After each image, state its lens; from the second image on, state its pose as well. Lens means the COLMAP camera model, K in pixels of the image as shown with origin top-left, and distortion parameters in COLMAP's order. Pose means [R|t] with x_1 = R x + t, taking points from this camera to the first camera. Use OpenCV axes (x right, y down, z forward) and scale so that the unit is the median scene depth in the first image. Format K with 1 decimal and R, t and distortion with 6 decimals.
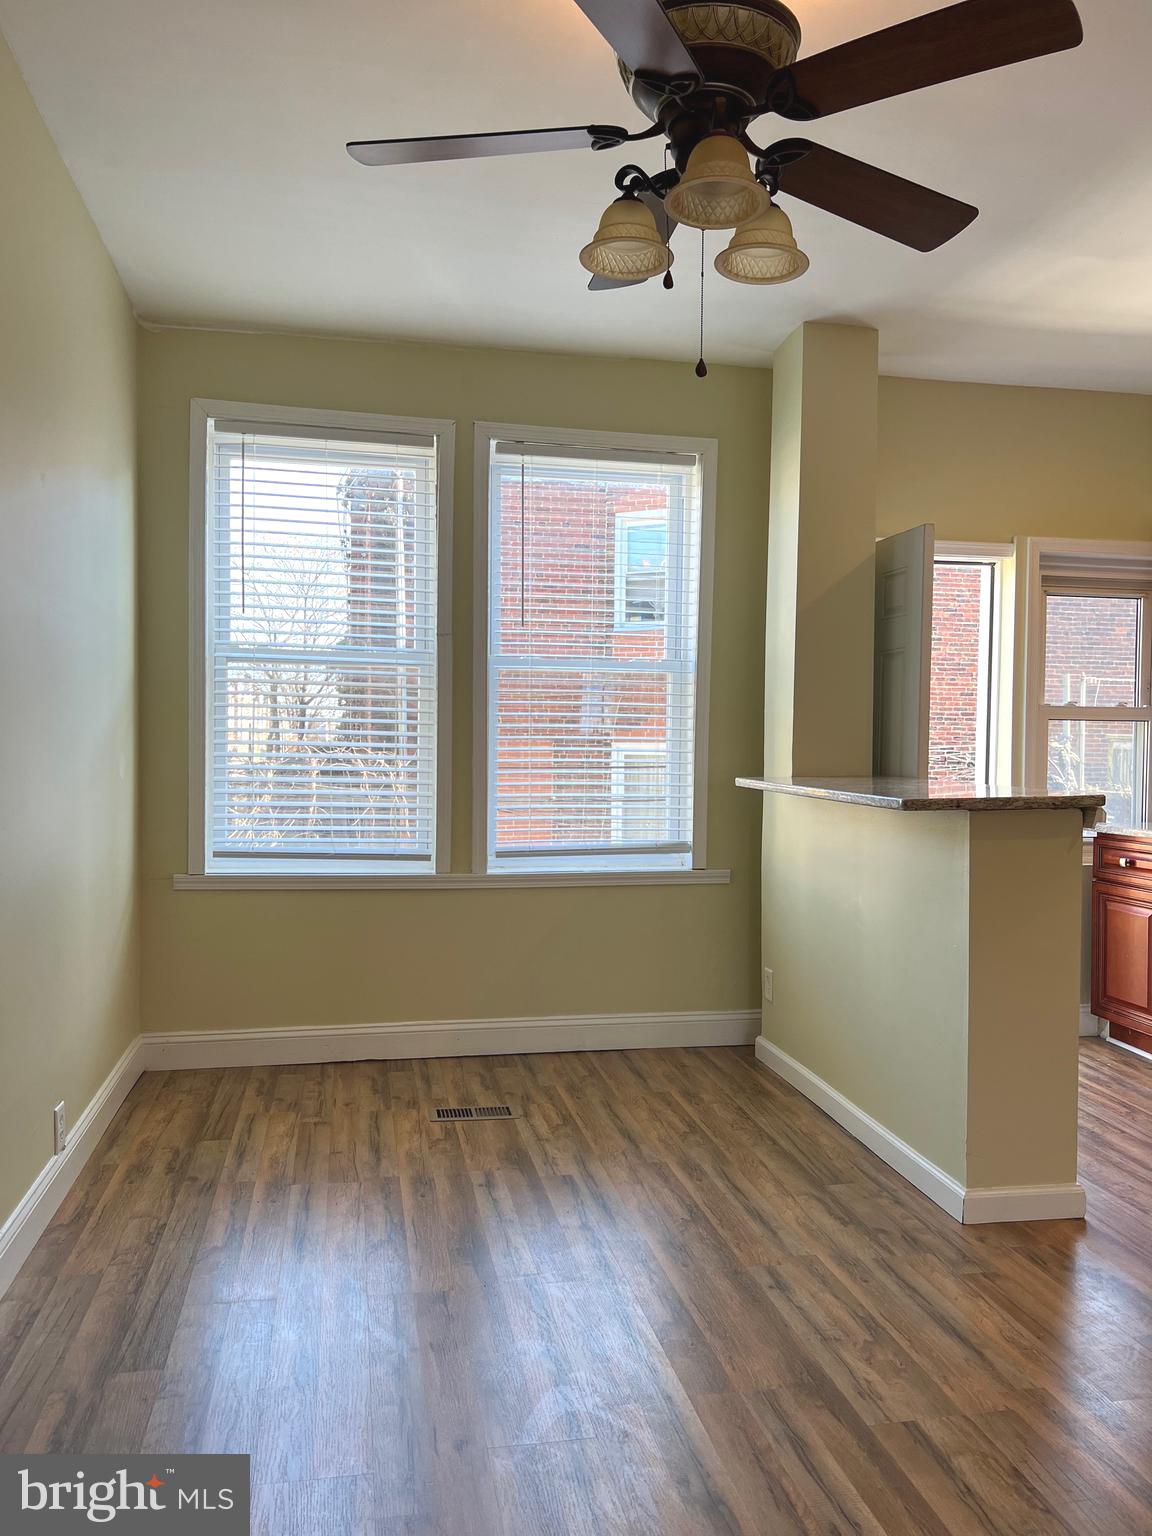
lens RADIAL K [[1161.3, 0, 578.8], [0, 1161.3, 774.3], [0, 0, 1]] dist [0.040274, -0.043209]
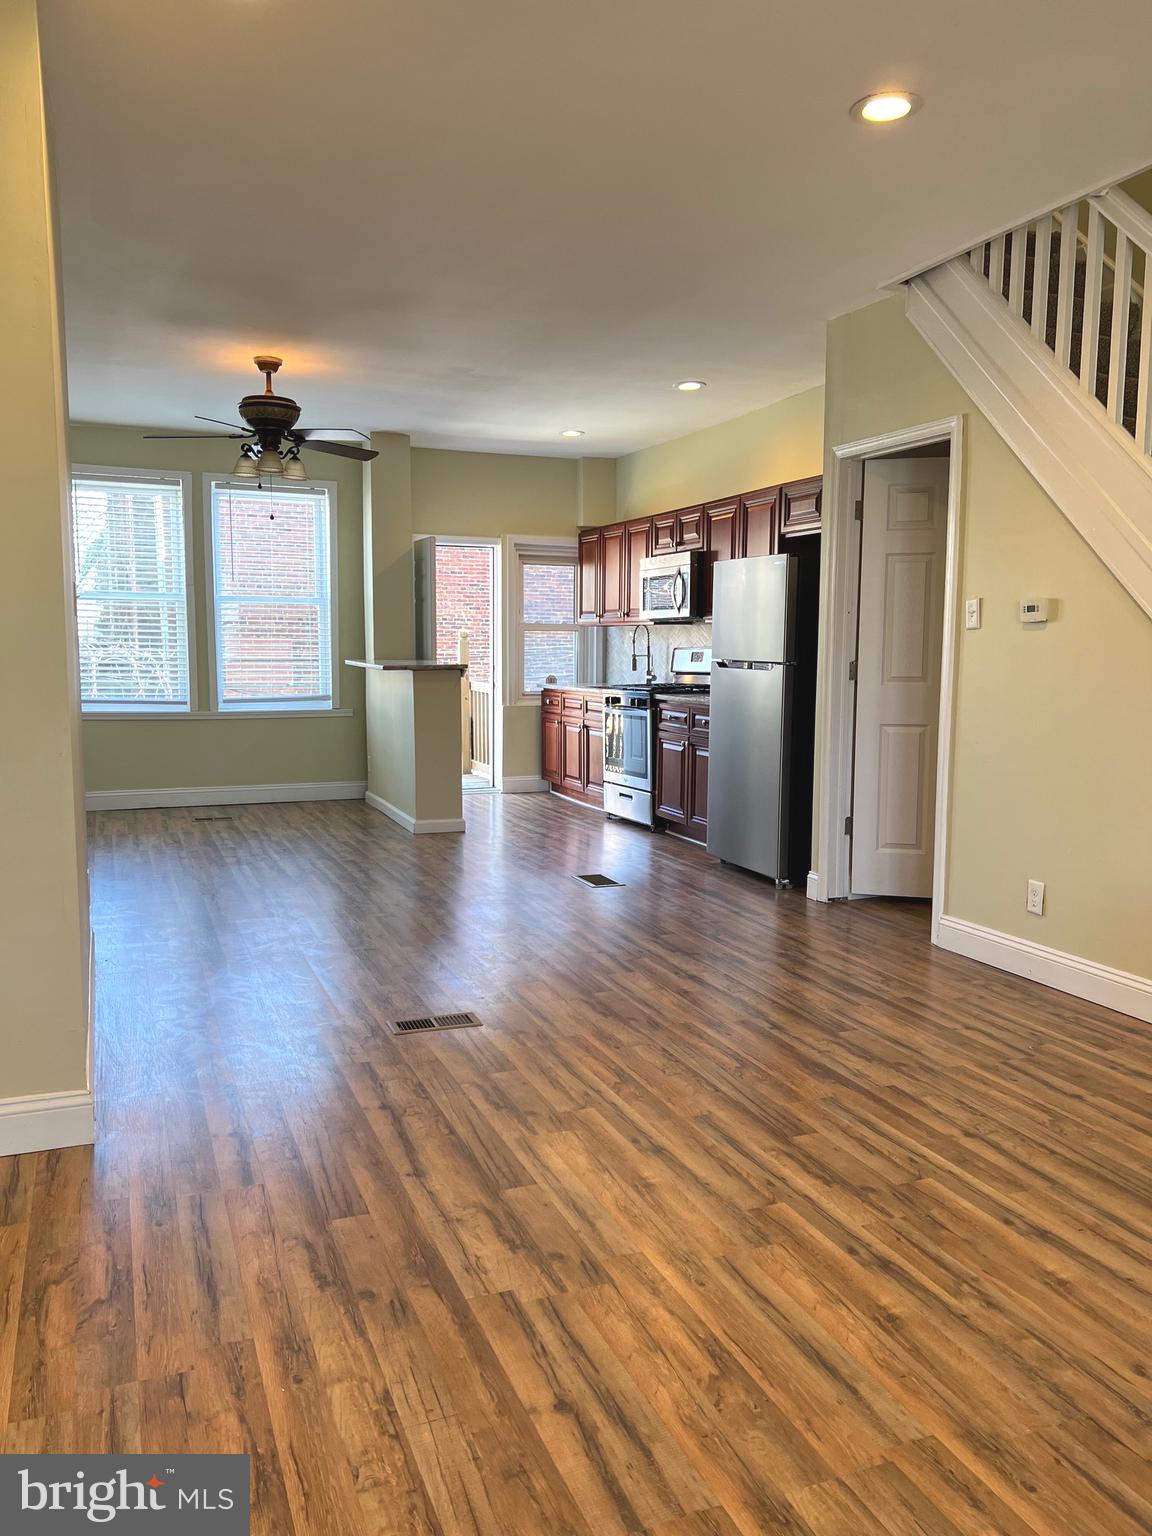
lens RADIAL K [[1161.3, 0, 592.8], [0, 1161.3, 780.3], [0, 0, 1]] dist [0.040274, -0.043209]
pose [[0.979852, -0.025604, 0.198075, 0.166932], [0.006914, 0.995503, 0.094482, 0.025380], [-0.199603, -0.091209, 0.975623, -1.191245]]
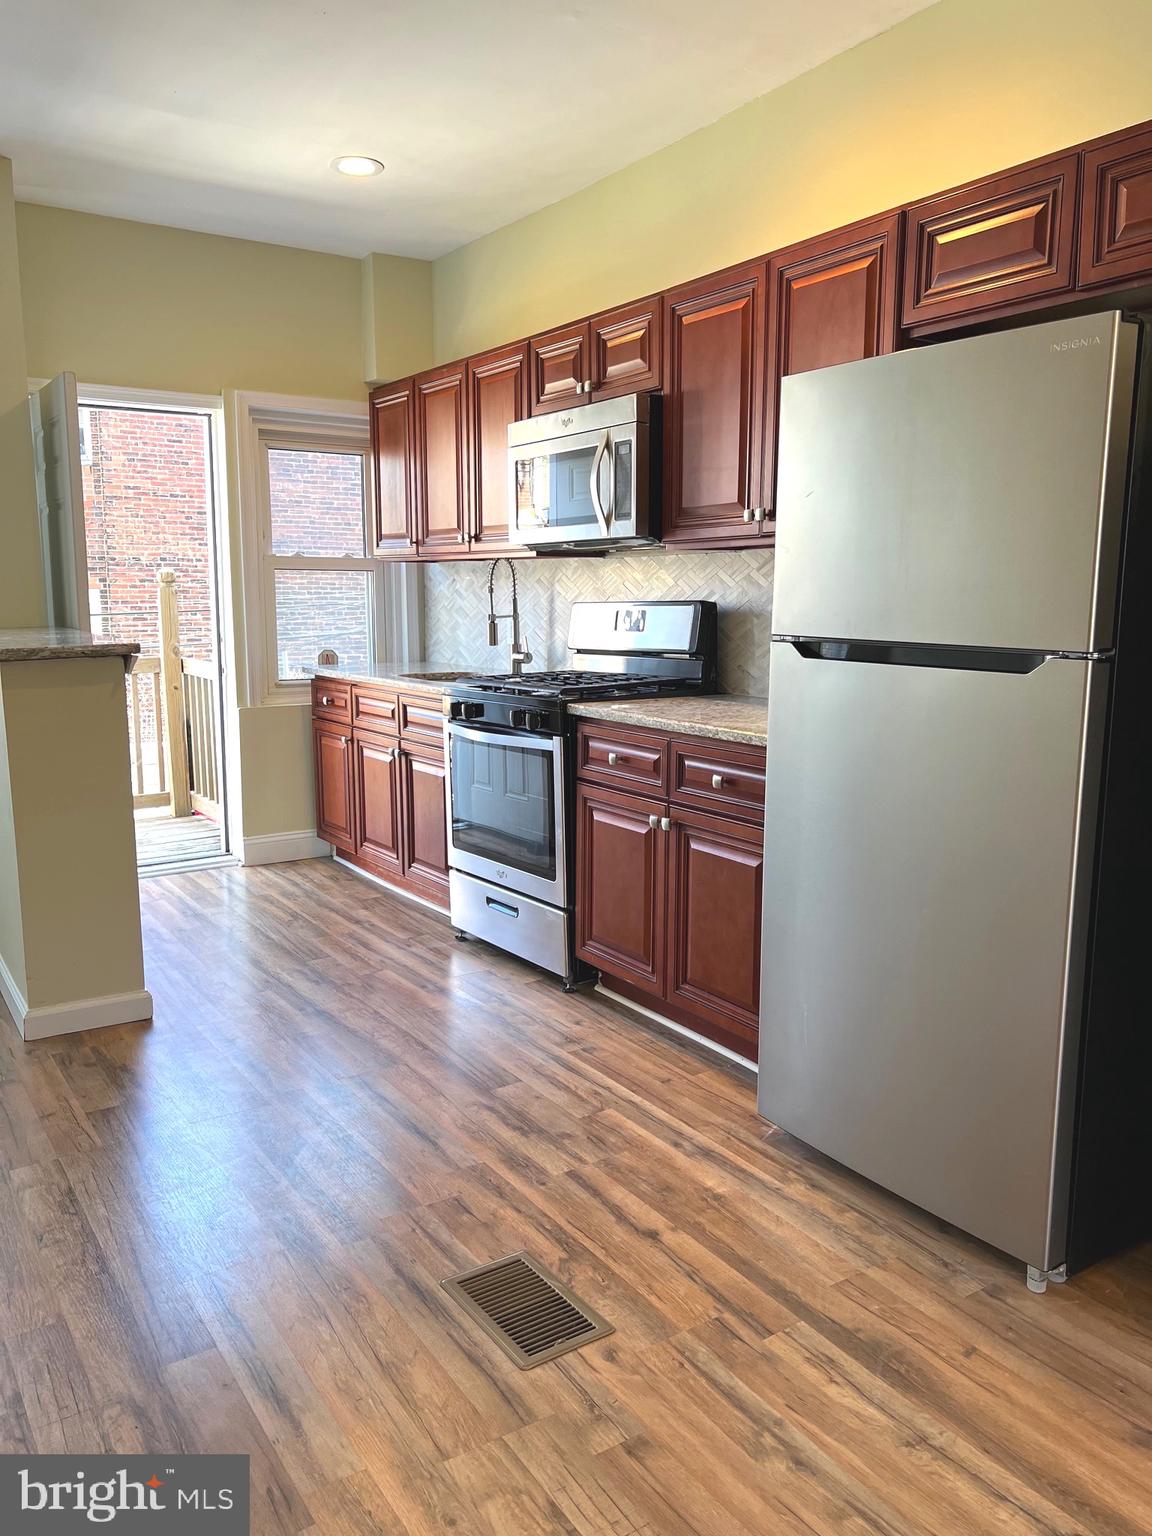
lens RADIAL K [[1161.3, 0, 578.7], [0, 1161.3, 774.7], [0, 0, 1]] dist [0.040274, -0.043209]
pose [[0.923697, -0.066505, 0.377307, 0.319879], [0.015502, 0.990500, 0.136637, -0.002873], [-0.382809, -0.120363, 0.915953, -0.133644]]
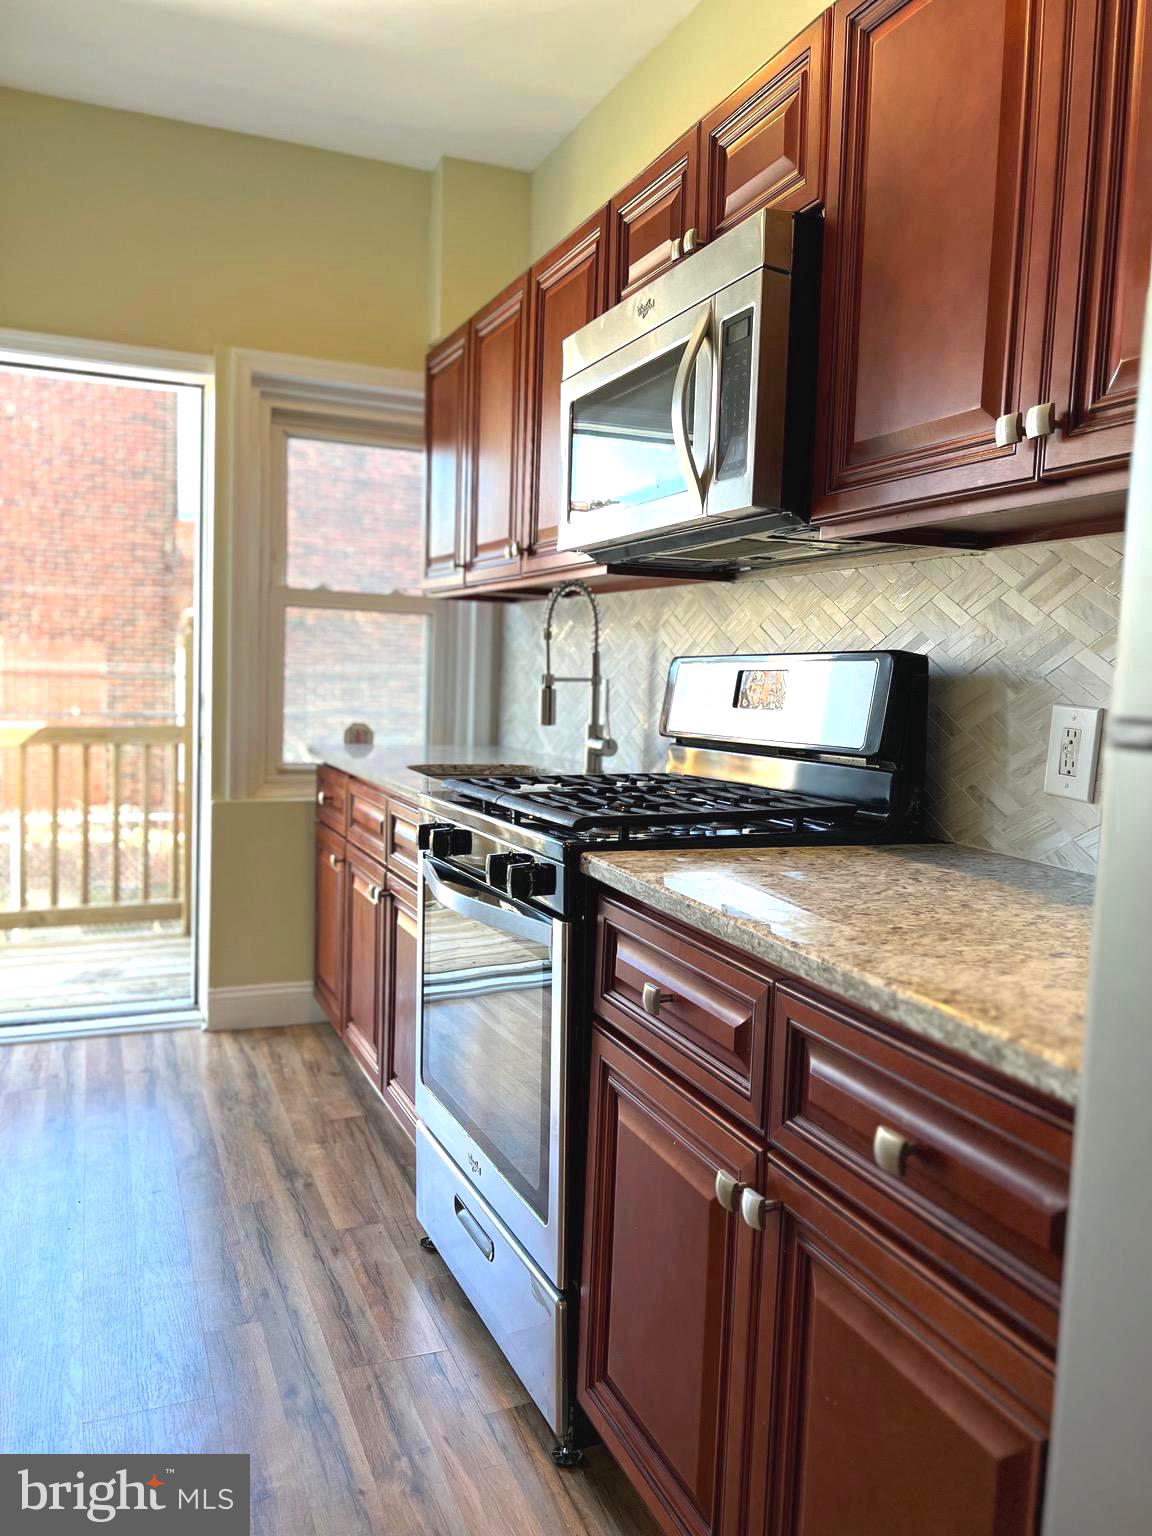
lens RADIAL K [[1161.3, 0, 573.8], [0, 1161.3, 767.0], [0, 0, 1]] dist [0.040274, -0.043209]
pose [[0.980524, 0.008577, 0.196210, 0.572501], [-0.021039, 0.997884, 0.061516, 0.008327], [-0.195267, -0.064446, 0.978630, 0.297025]]
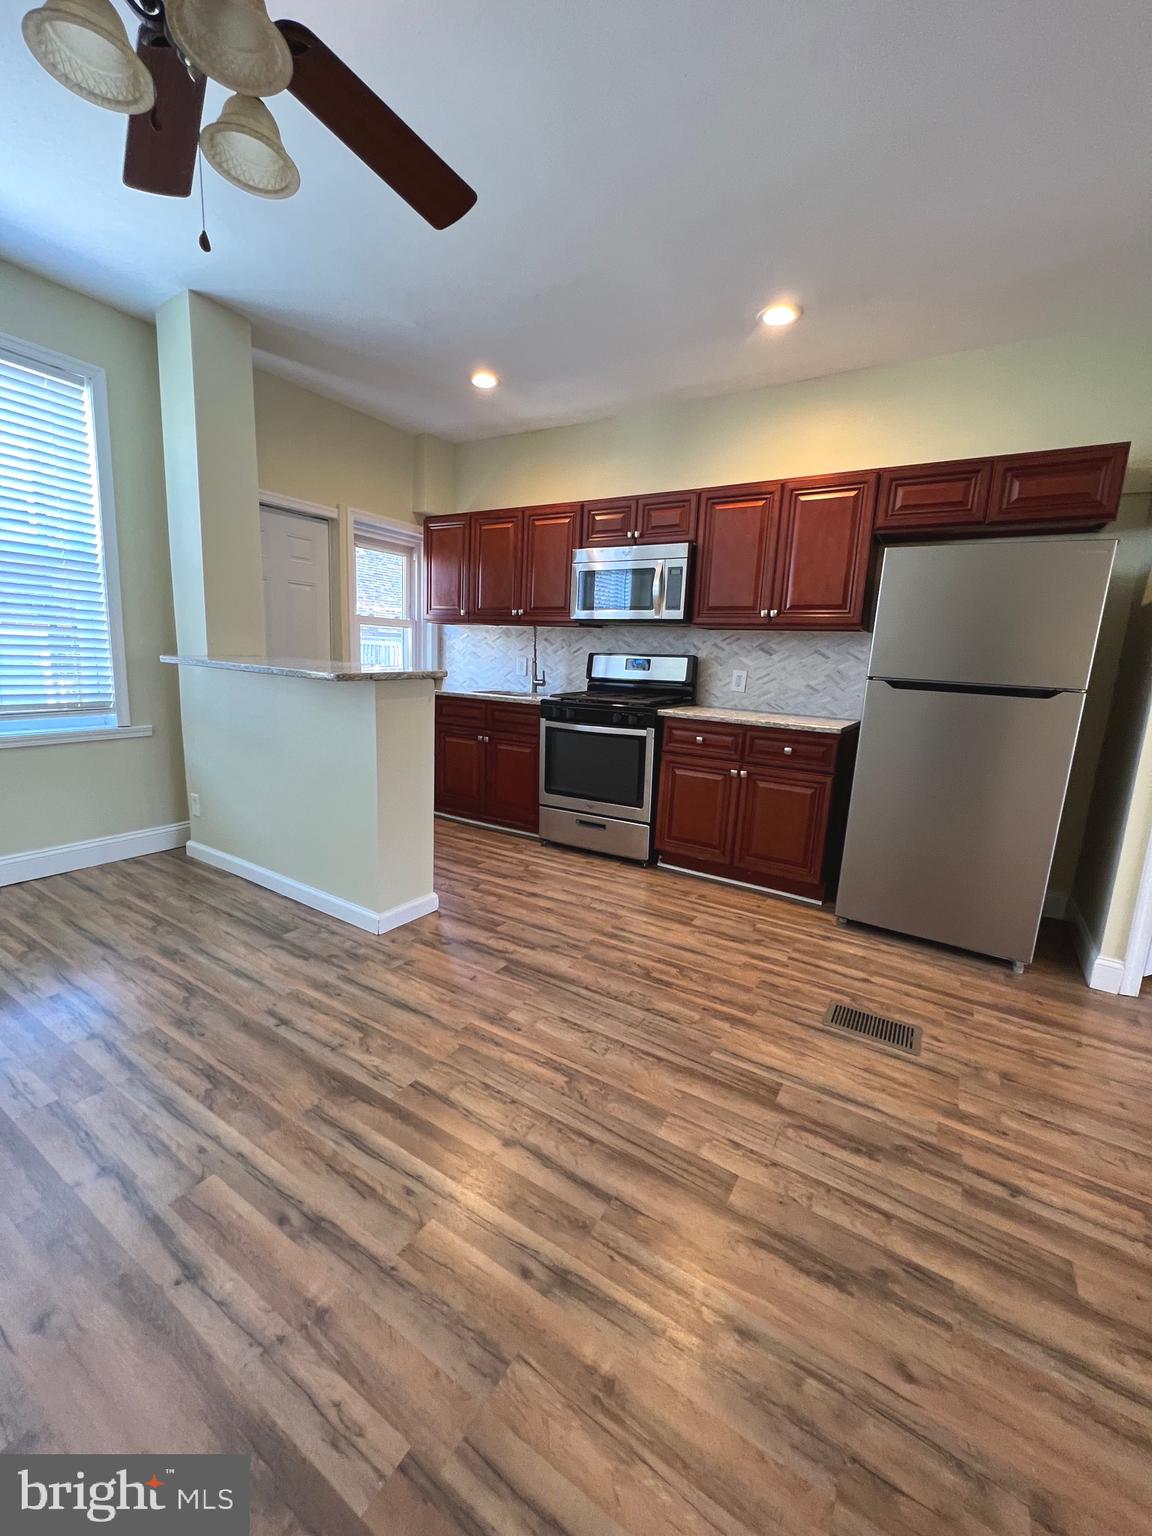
lens RADIAL K [[617.1, 0, 579.4], [0, 617.1, 766.3], [0, 0, 1]] dist [-0.000239, 0.000148]
pose [[0.684173, -0.106990, 0.721430, -0.059439], [-0.021271, 0.985833, 0.166373, 0.001645], [-0.729010, -0.129173, 0.672205, 0.190142]]
